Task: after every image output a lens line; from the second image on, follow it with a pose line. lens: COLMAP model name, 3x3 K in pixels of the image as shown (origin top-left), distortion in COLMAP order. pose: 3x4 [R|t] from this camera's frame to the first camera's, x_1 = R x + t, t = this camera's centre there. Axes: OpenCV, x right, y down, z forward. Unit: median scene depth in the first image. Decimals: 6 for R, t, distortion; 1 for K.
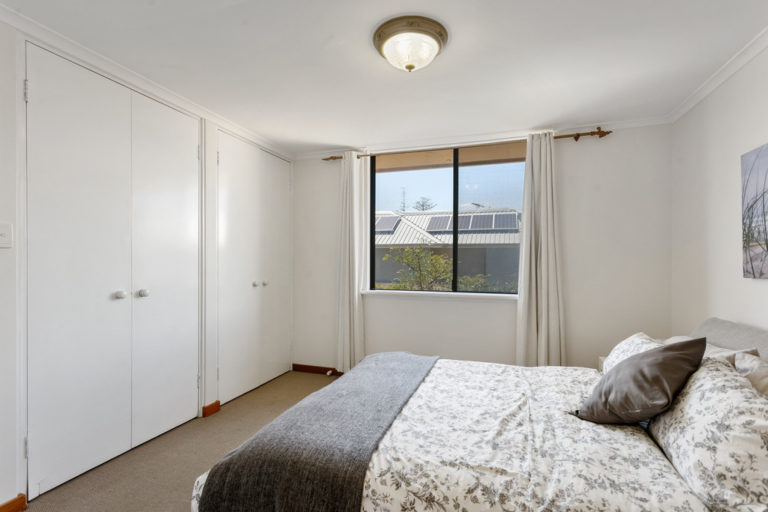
lens RADIAL K [[369.6, 0, 381.9], [0, 369.6, 261.1], [0, 0, 1]] dist [0.005858, 0.000608]
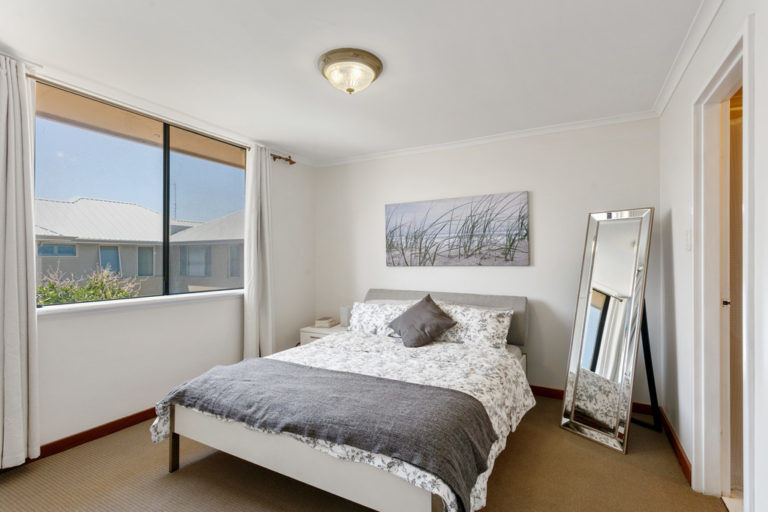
lens RADIAL K [[369.6, 0, 383.4], [0, 369.6, 254.1], [0, 0, 1]] dist [0.005858, 0.000608]
pose [[0.174262, 0.006489, 0.984678, -0.980877], [-0.002239, 0.999978, -0.006194, -0.008354], [-0.984697, -0.001126, 0.174273, 0.667386]]
